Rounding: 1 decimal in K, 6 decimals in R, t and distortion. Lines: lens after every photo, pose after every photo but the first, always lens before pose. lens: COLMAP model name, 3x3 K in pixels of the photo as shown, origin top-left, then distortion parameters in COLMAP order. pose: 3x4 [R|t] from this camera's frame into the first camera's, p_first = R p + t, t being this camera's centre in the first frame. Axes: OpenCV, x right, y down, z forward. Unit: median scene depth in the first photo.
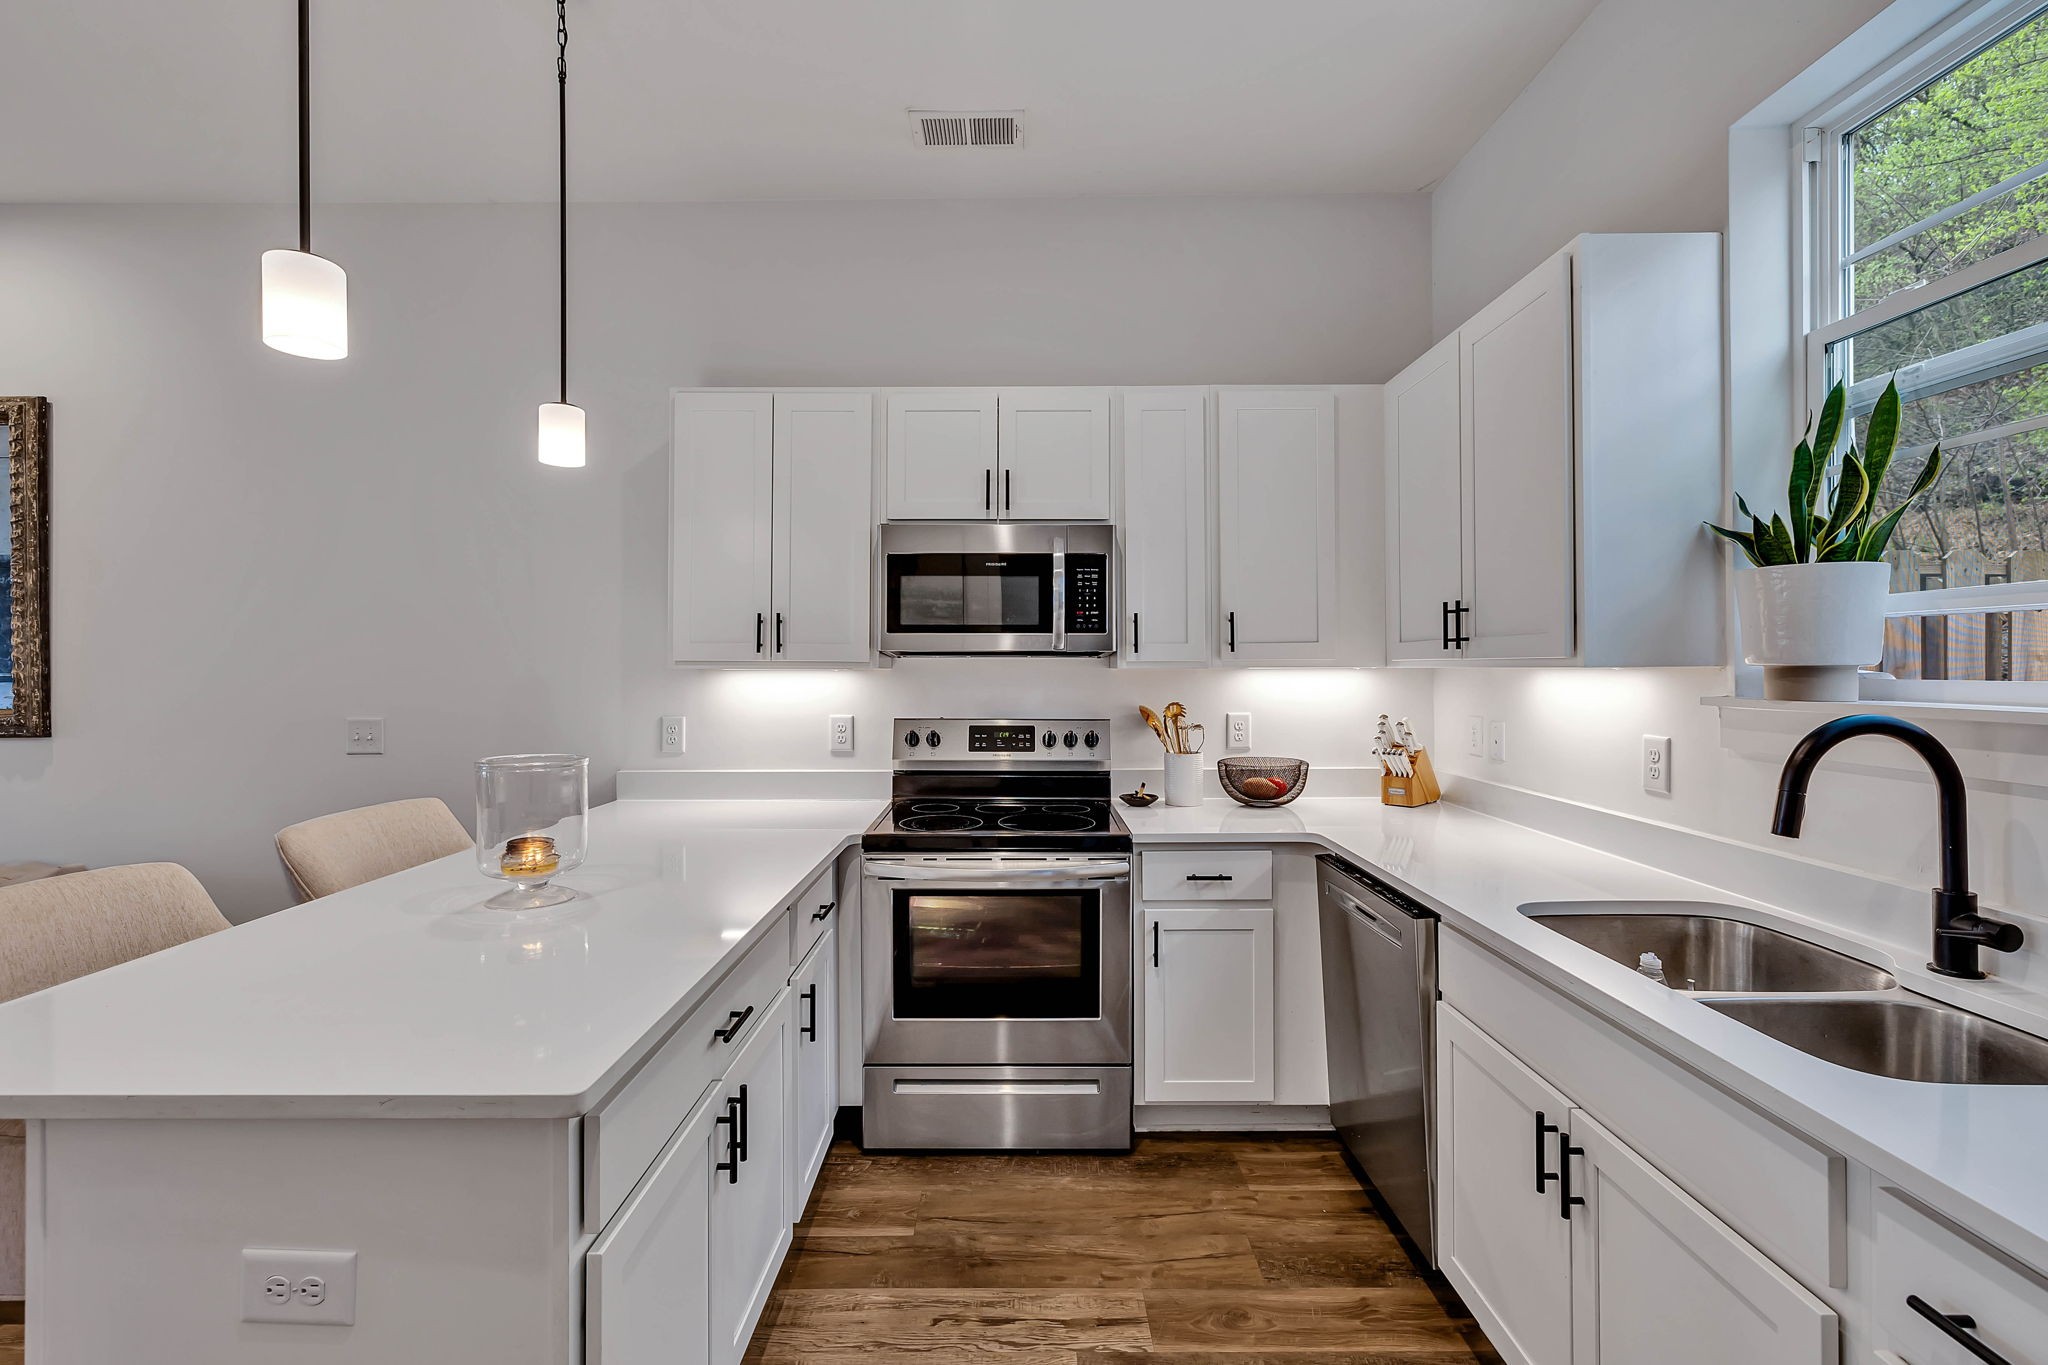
lens RADIAL K [[864.2, 0, 1017.7], [0, 864.2, 665.0], [0, 0, 1]] dist [-0.000964, 0.000336]
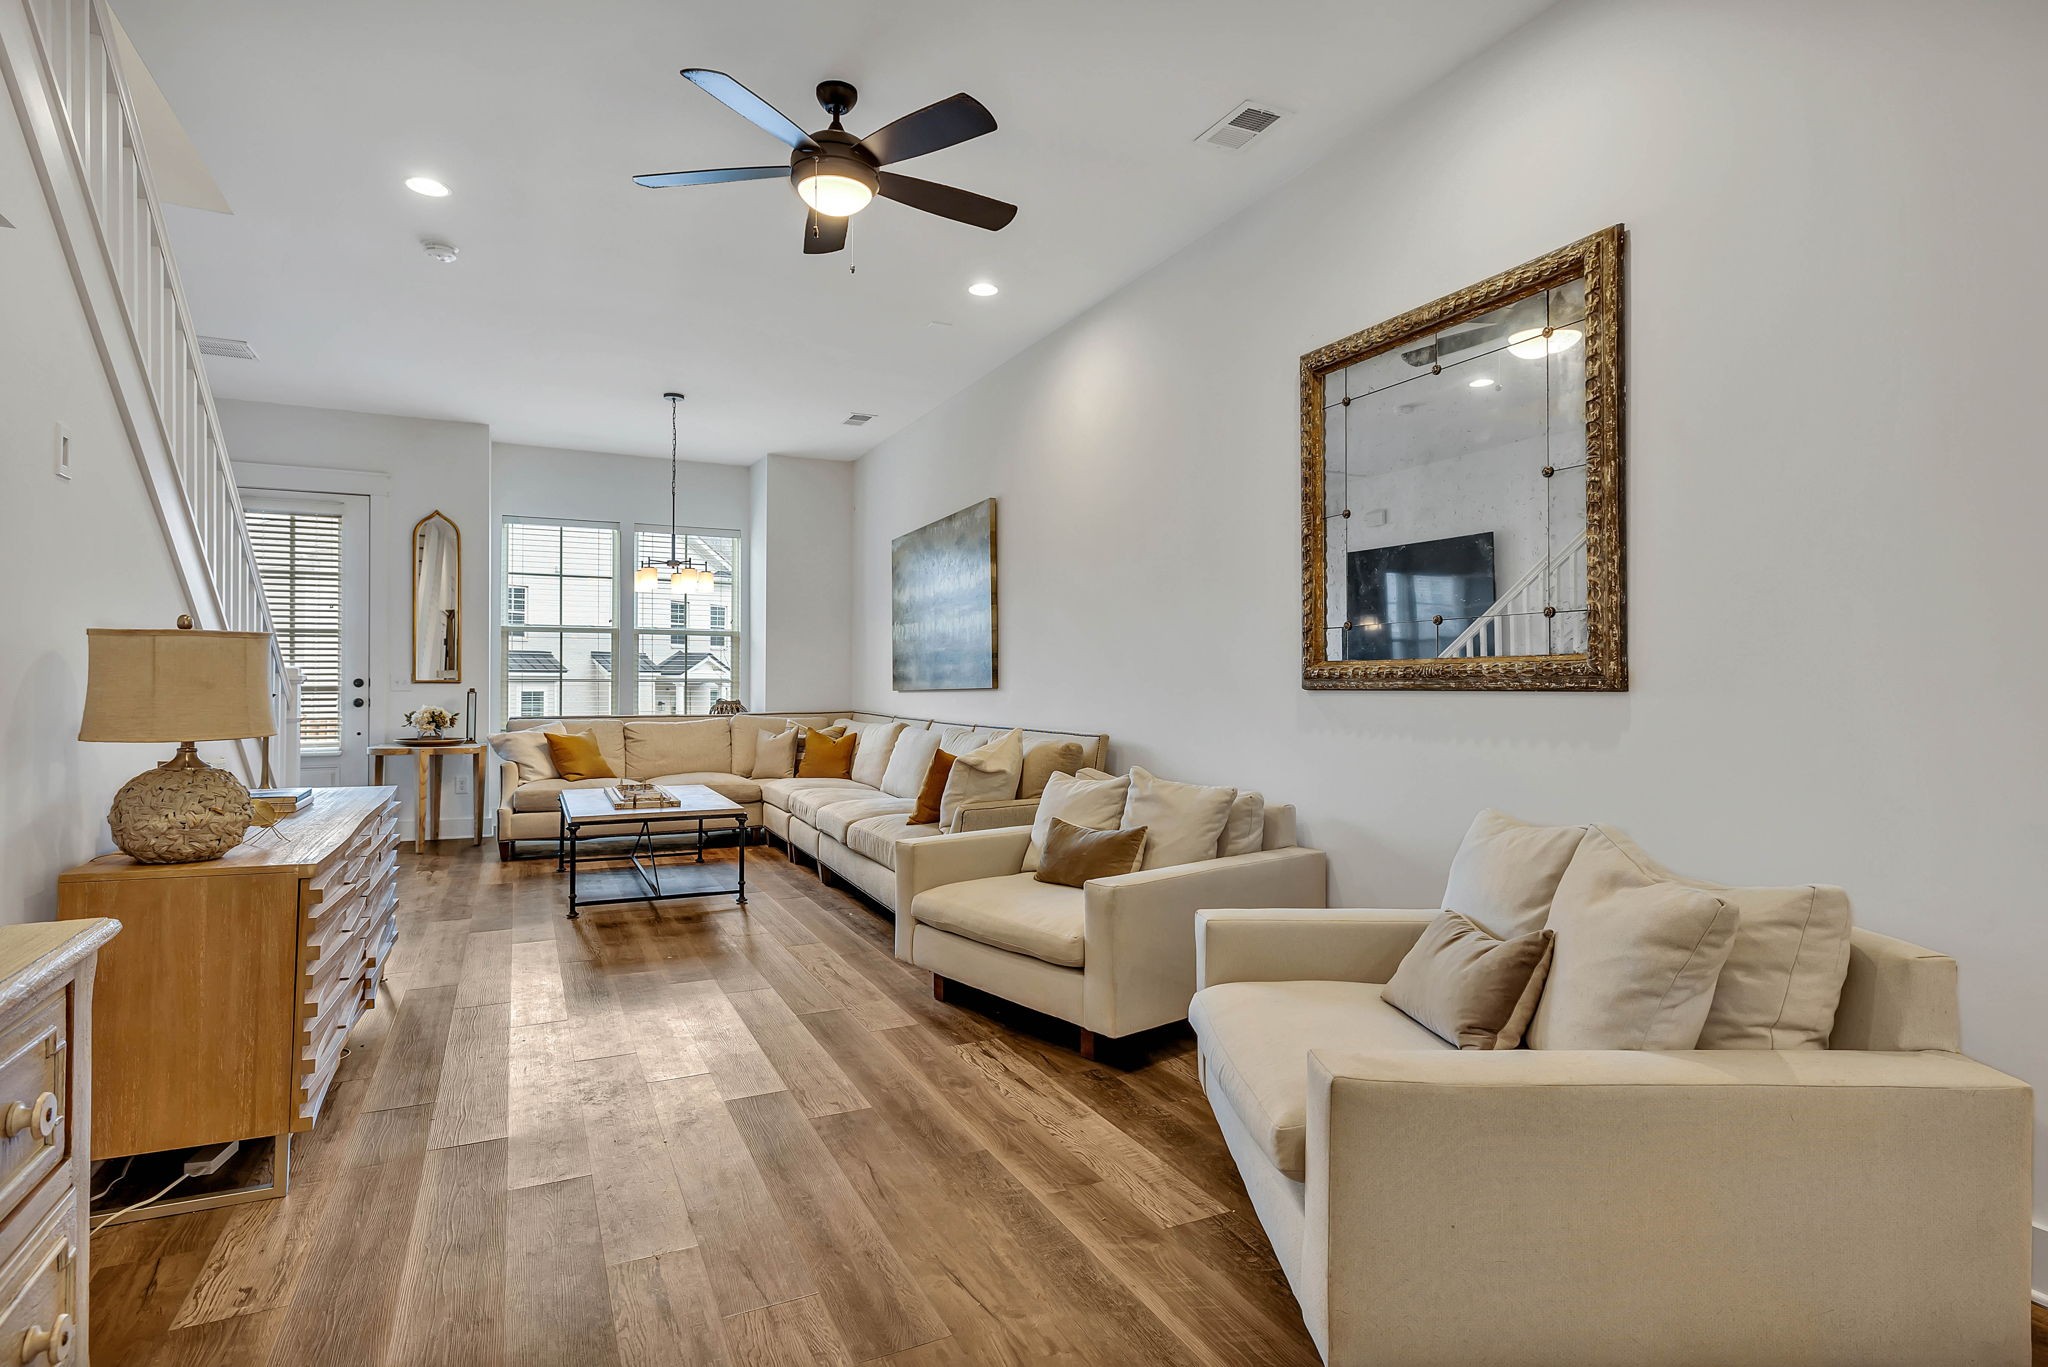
lens RADIAL K [[1037.0, 0, 1027.5], [0, 1037.0, 676.4], [0, 0, 1]] dist [-0.000842, 0.000239]
pose [[0.443101, -0.000623, -0.896471, -0.674017], [-0.004671, 0.999985, -0.003003, 0.090196], [0.896460, 0.005518, 0.443091, 0.197792]]
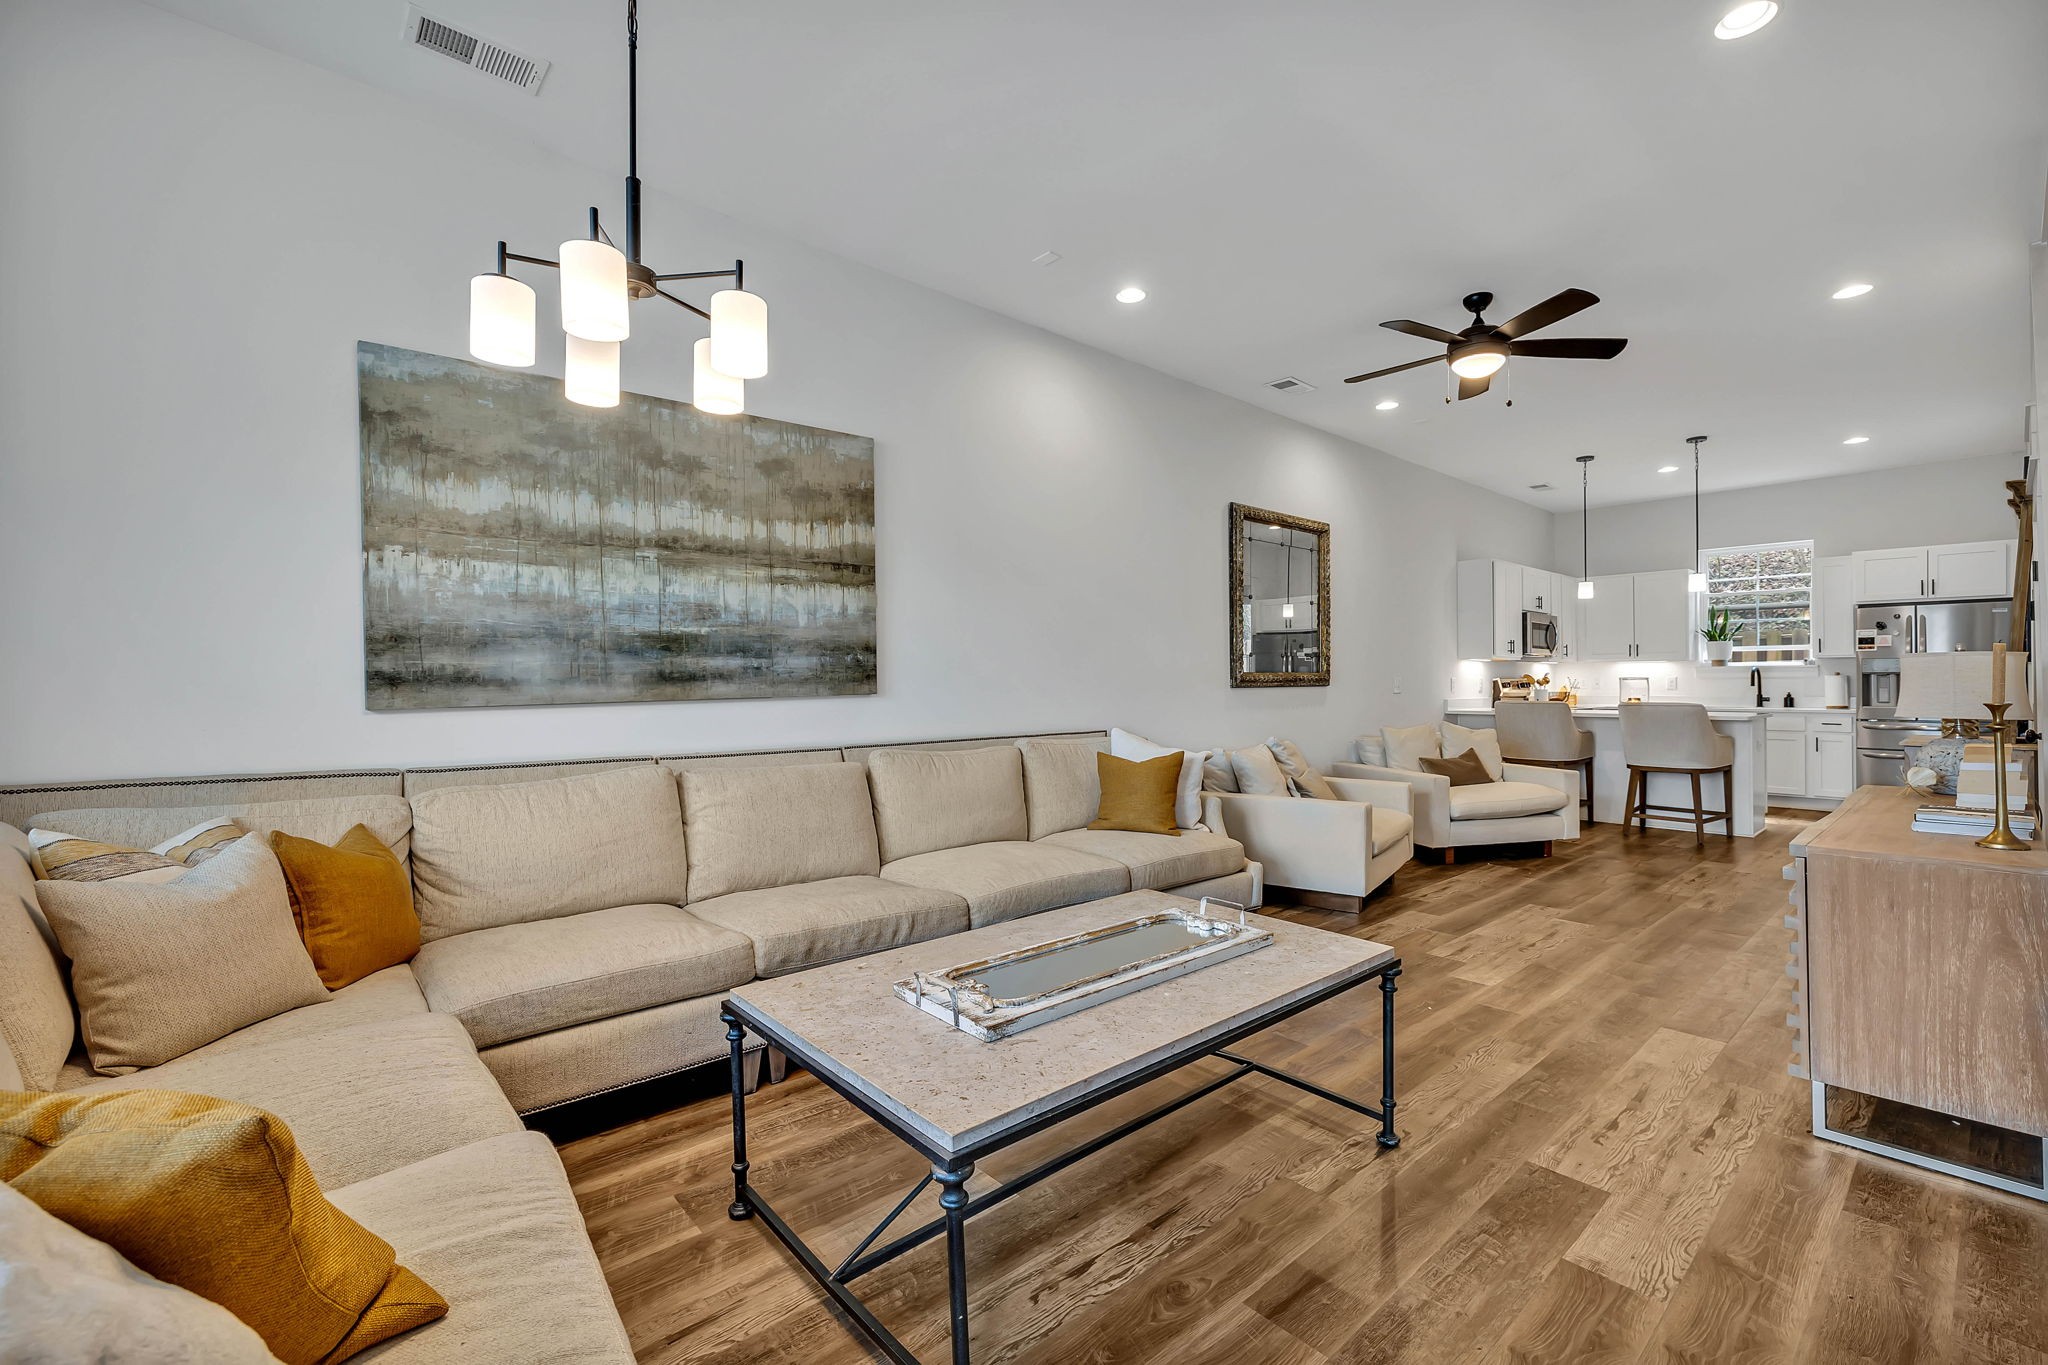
lens RADIAL K [[868.5, 0, 1021.6], [0, 868.5, 677.3], [0, 0, 1]] dist [-0.001053, 0.000177]
pose [[0.751162, 0.004836, 0.660101, -3.644631], [0.001497, 0.999958, -0.009030, 0.095430], [-0.660117, 0.007771, 0.751123, -0.106353]]
